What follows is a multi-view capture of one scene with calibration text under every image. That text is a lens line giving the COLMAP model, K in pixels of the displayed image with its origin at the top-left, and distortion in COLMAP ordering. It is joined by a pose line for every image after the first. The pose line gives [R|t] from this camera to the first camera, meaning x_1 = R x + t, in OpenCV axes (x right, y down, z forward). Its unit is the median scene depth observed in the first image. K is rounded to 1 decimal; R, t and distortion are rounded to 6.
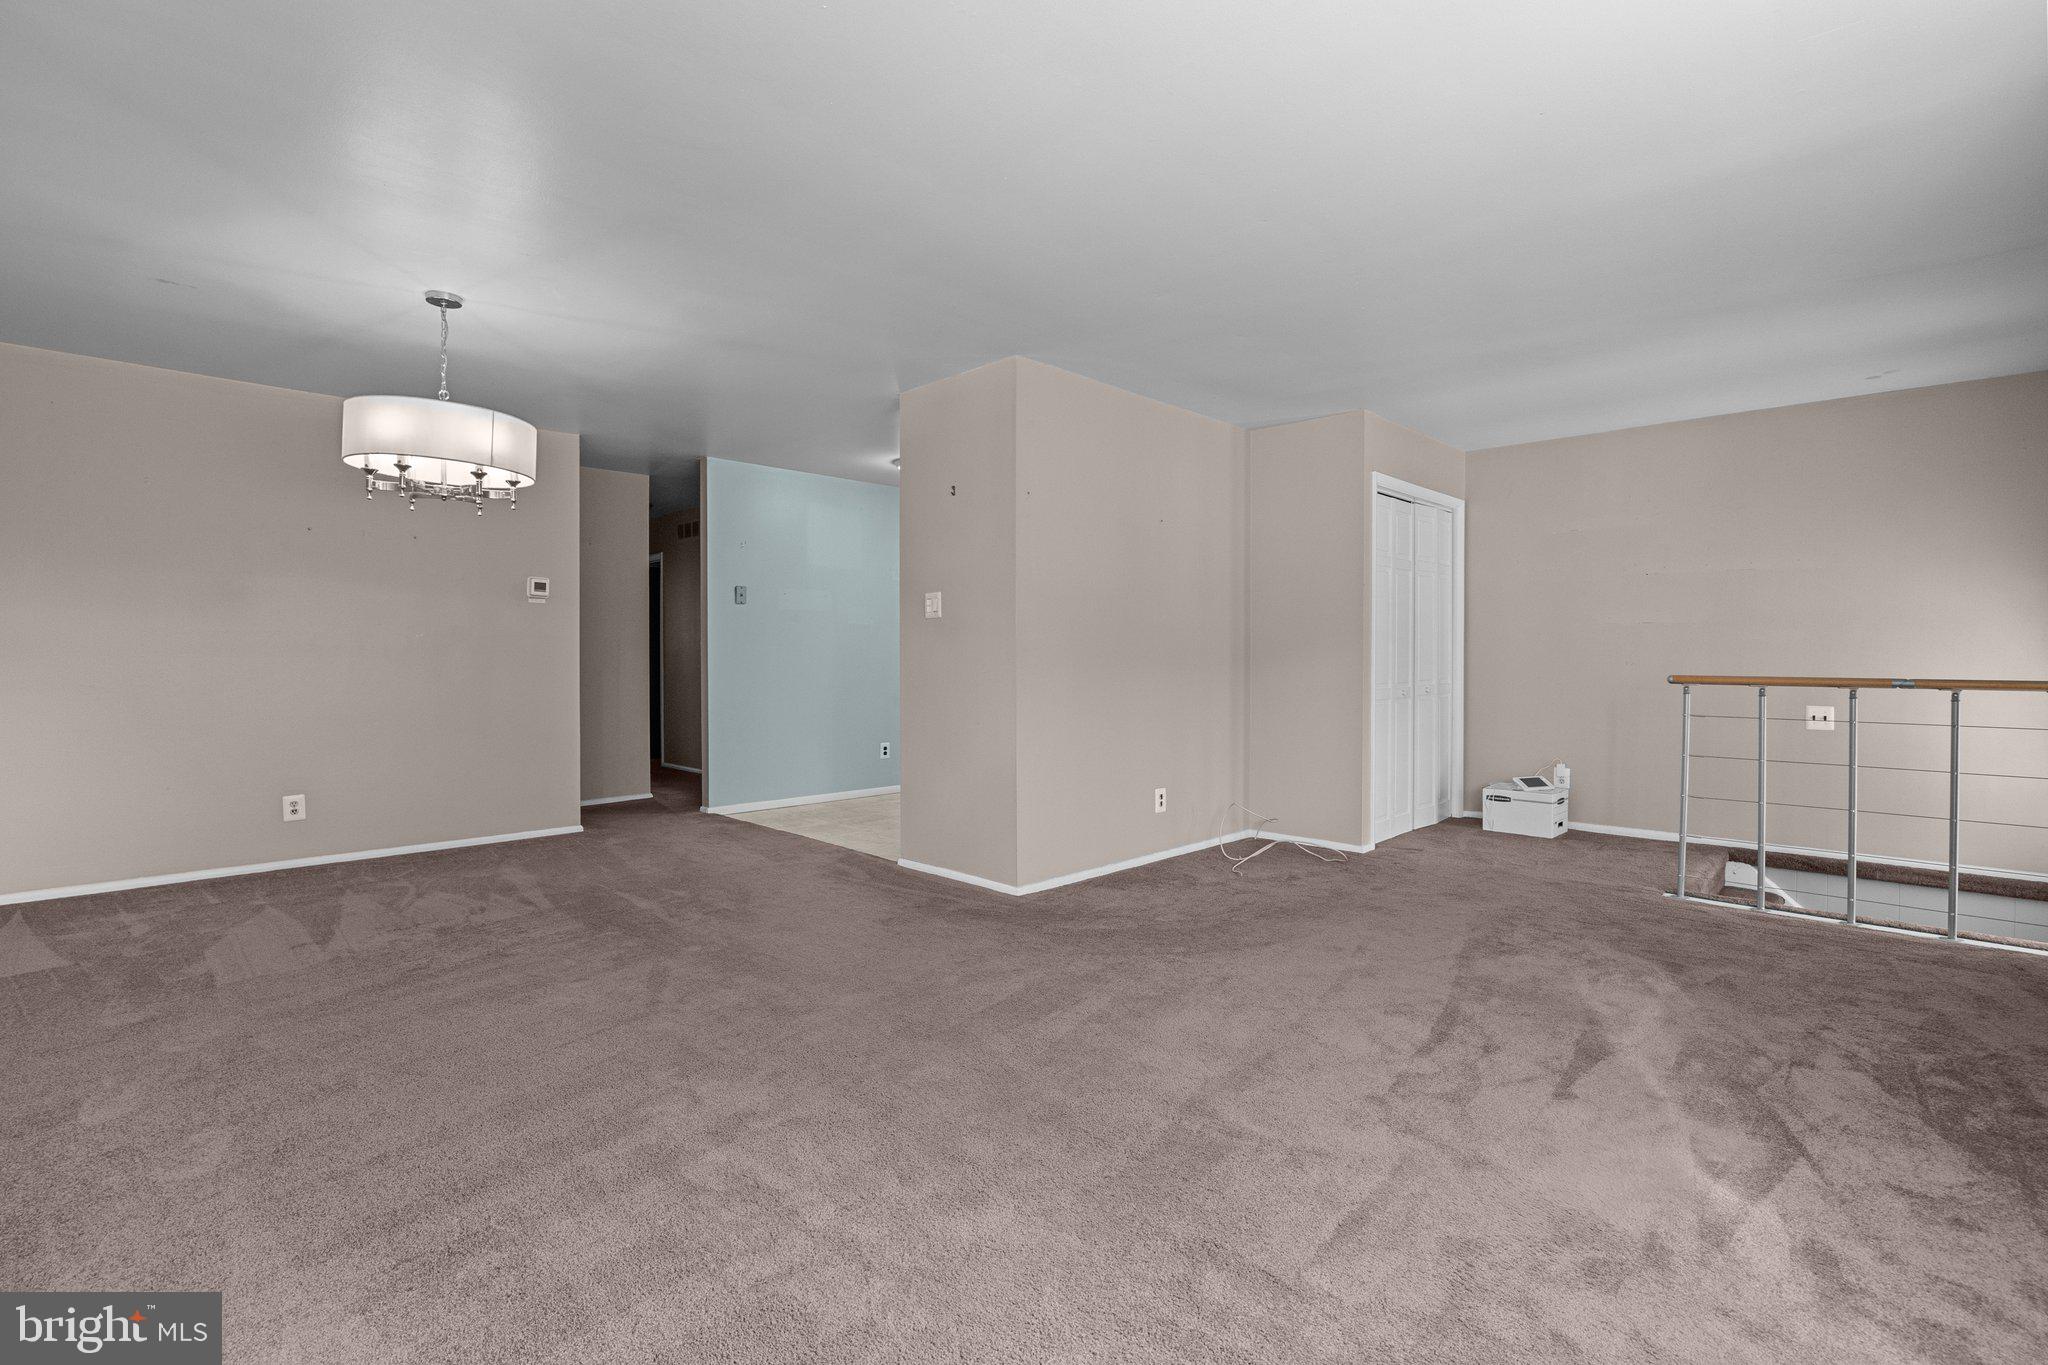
lens RADIAL K [[858.6, 0, 993.3], [0, 858.6, 658.7], [0, 0, 1]] dist [-0.012014, 0.000022]
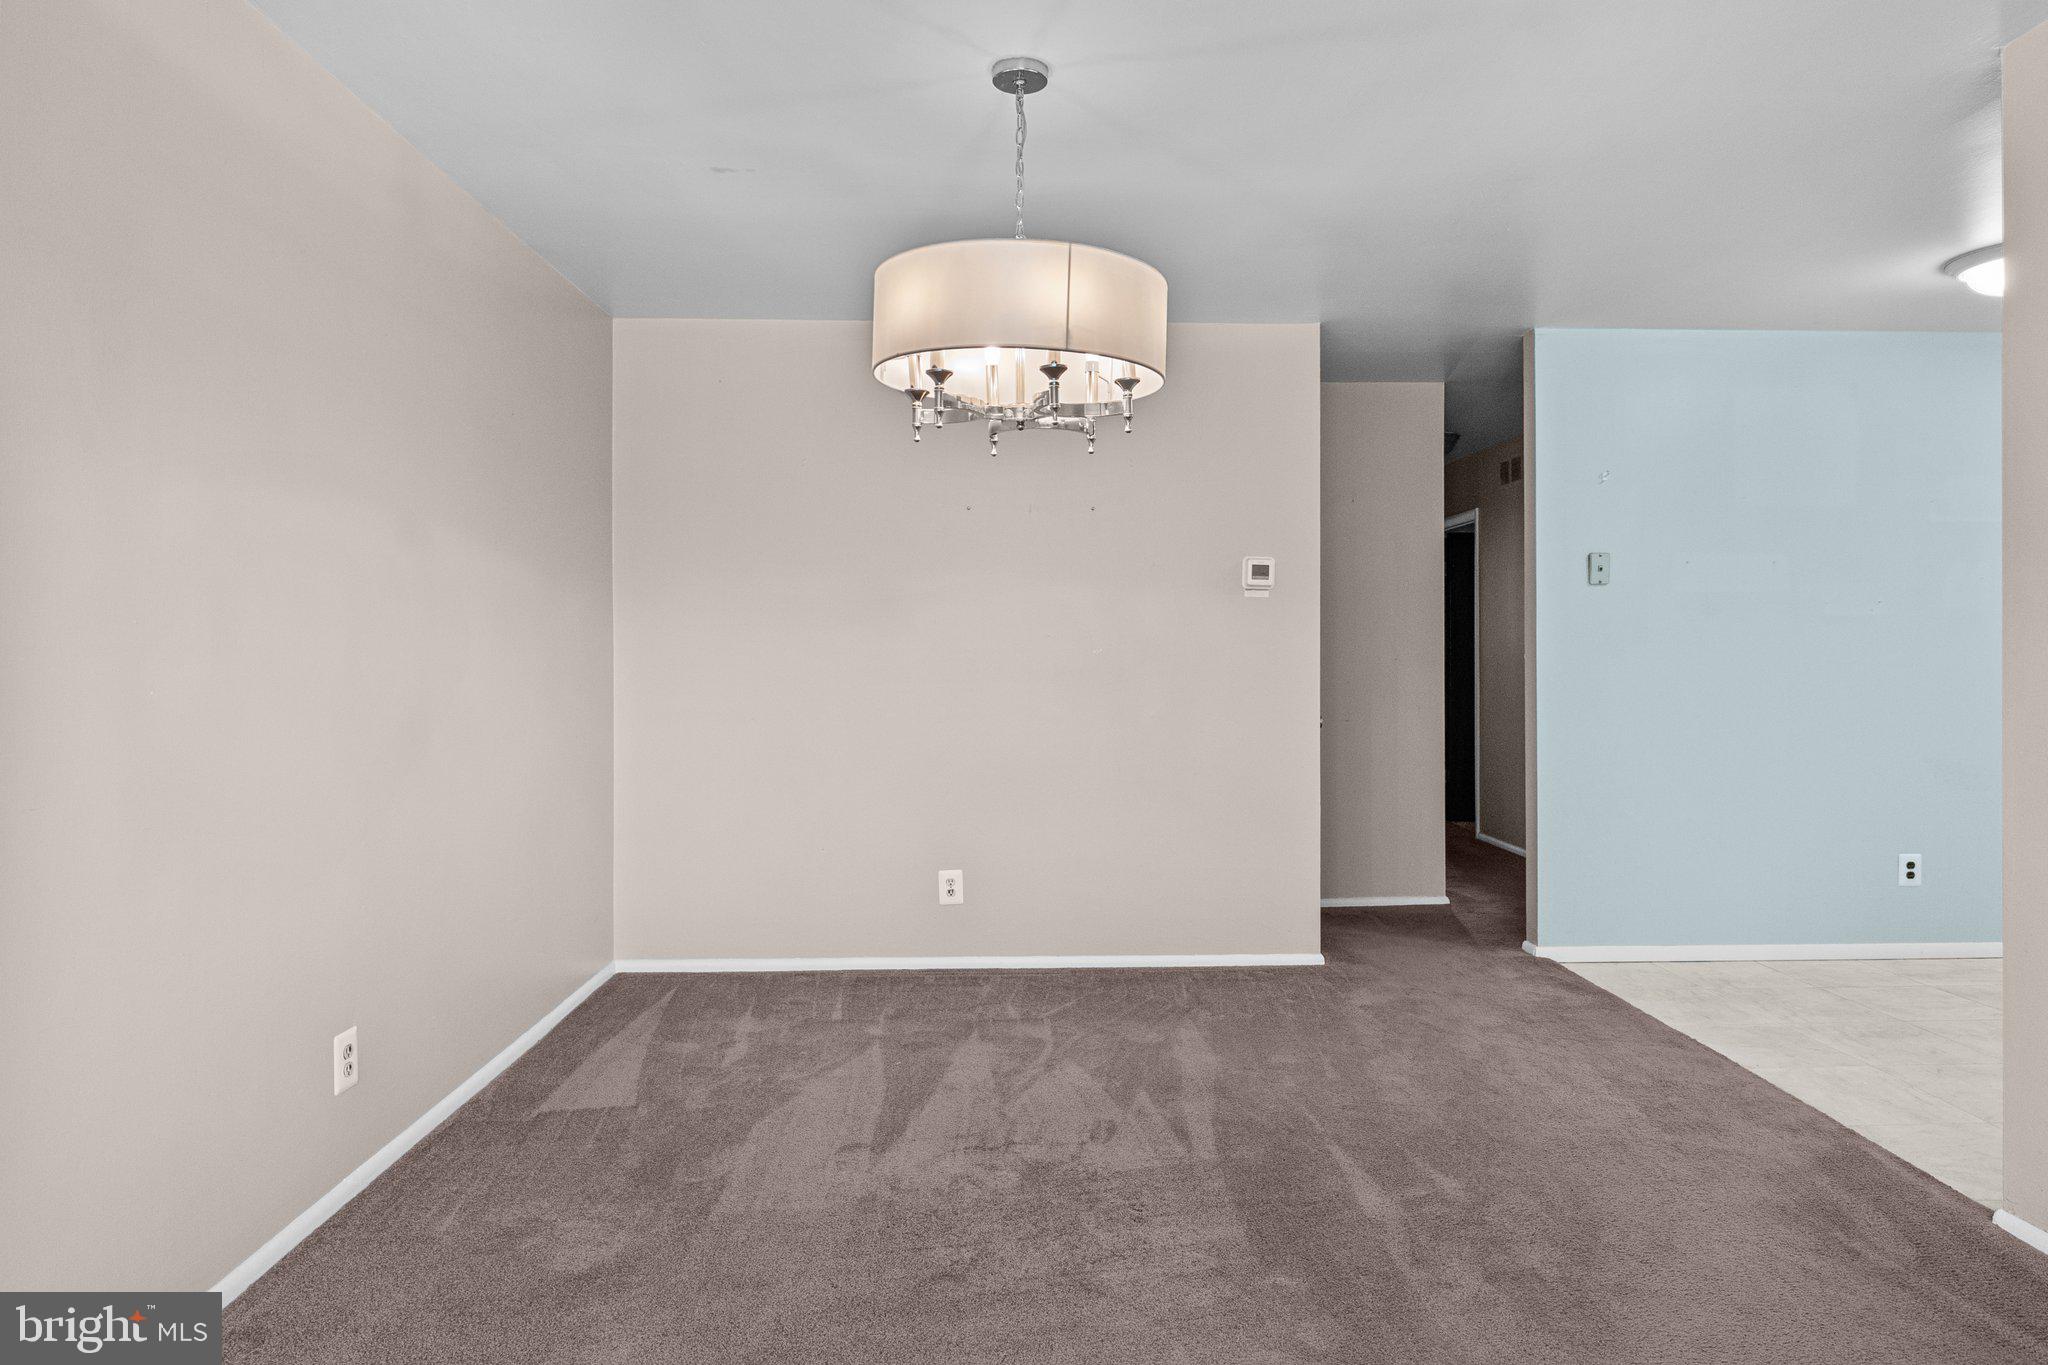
lens RADIAL K [[1232.3, 0, 1026.6], [0, 1232.3, 665.3], [0, 0, 1]] dist [0.002390, -0.001847]
pose [[0.745221, 0.001732, -0.666815, -0.058993], [-0.001598, 0.999998, 0.000812, -0.018475], [0.666815, 0.000460, 0.745223, 0.246243]]
